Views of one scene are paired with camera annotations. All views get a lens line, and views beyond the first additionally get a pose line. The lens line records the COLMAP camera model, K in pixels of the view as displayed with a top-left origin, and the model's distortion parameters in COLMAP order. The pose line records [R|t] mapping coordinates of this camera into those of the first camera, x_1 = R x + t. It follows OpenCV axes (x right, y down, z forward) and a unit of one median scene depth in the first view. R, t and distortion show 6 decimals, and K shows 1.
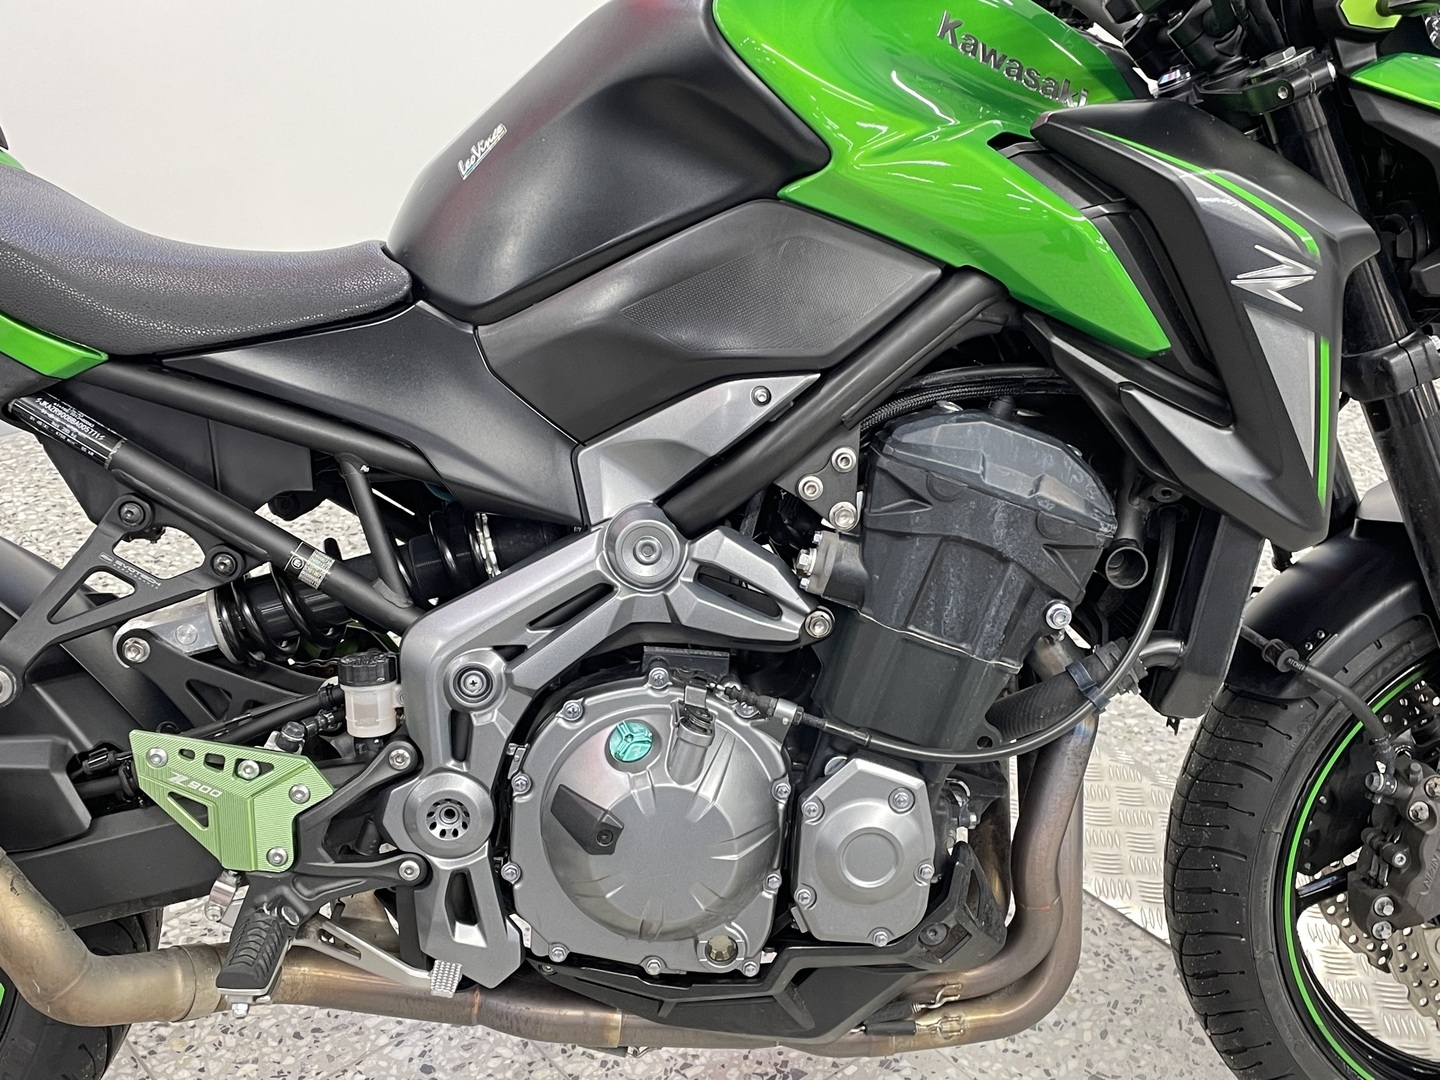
lens RADIAL K [[1675.8, 0, 720.8], [0, 1675.8, 563.1], [0, 0, 1]] dist [0.133060, -0.229876]
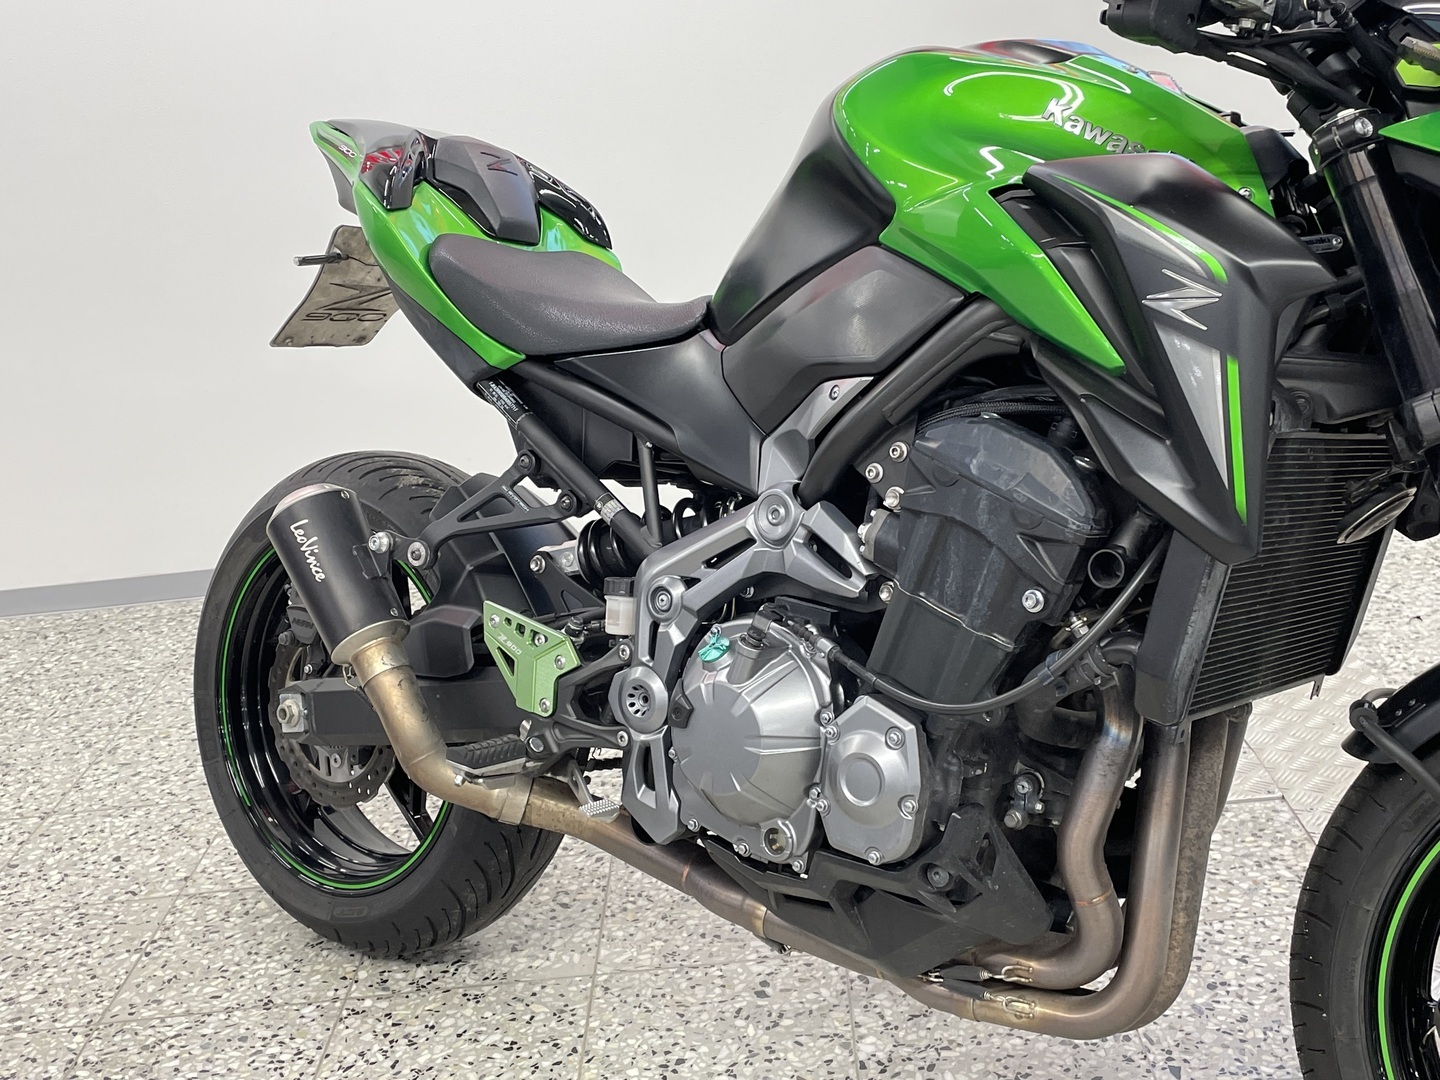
lens RADIAL K [[1675.8, 0, 720.8], [0, 1675.8, 563.1], [0, 0, 1]] dist [0.133060, -0.229876]
pose [[0.753066, 0.111391, -0.648447, 0.760462], [-0.203732, 0.976604, -0.068840, 0.125596], [0.625608, 0.183950, 0.758141, 0.002390]]
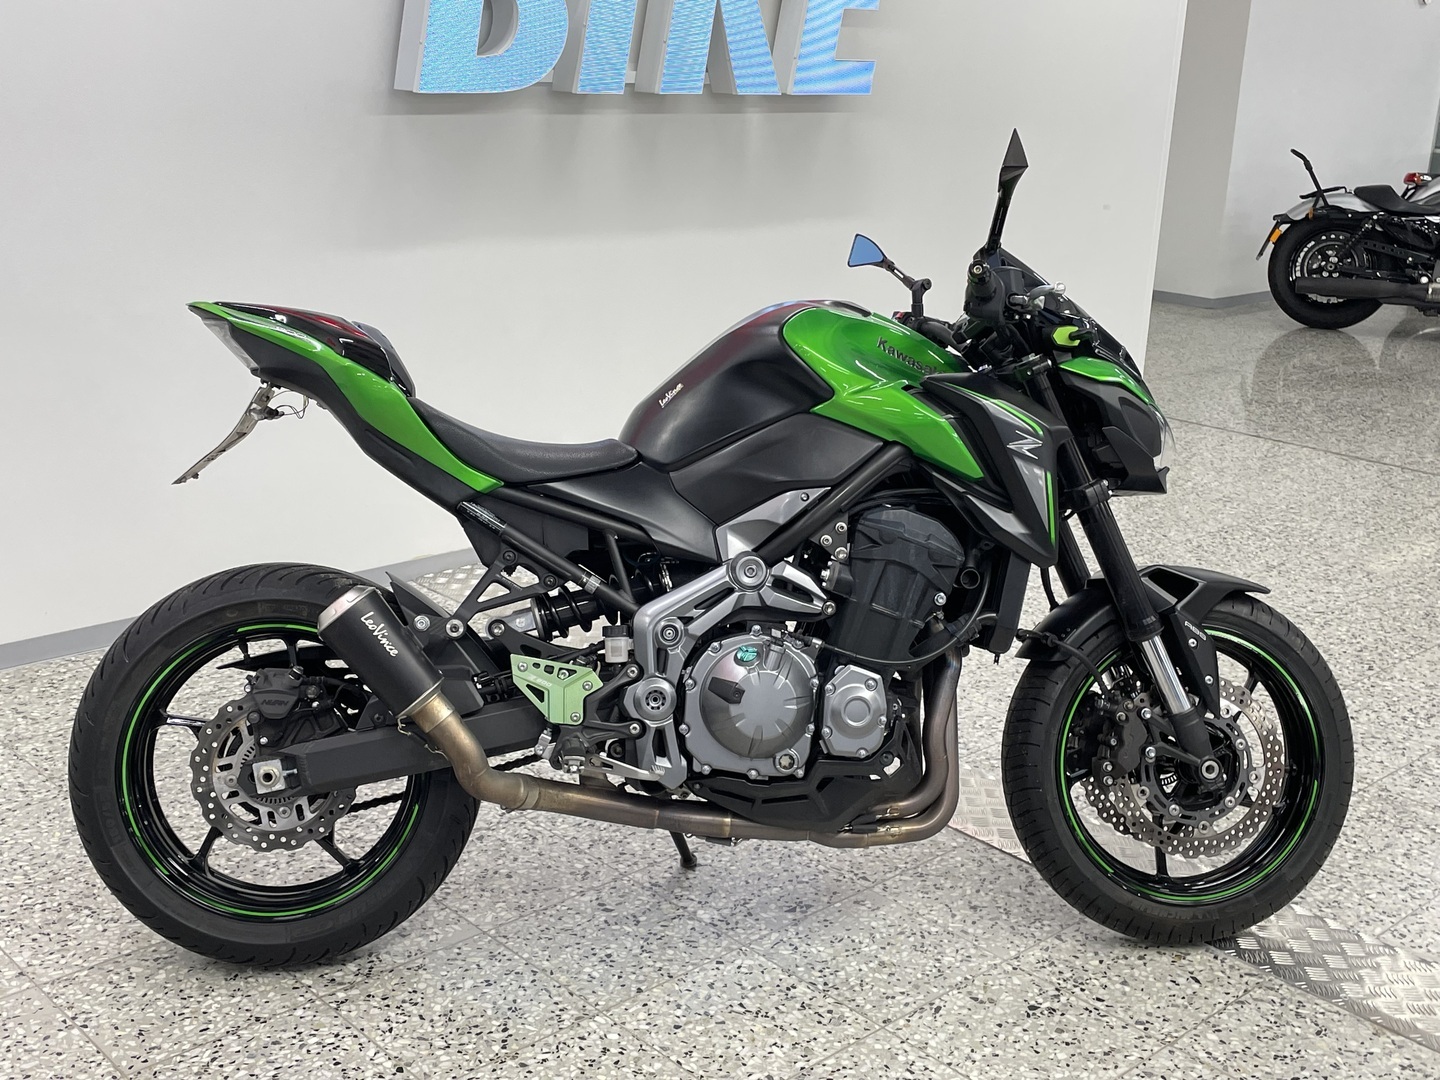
lens RADIAL K [[1675.8, 0, 720.8], [0, 1675.8, 563.1], [0, 0, 1]] dist [0.133060, -0.229876]
pose [[0.998261, 0.000961, 0.058941, -0.207639], [0.010707, 0.980282, -0.197313, 0.404336], [-0.057969, 0.197601, 0.978567, -1.100385]]
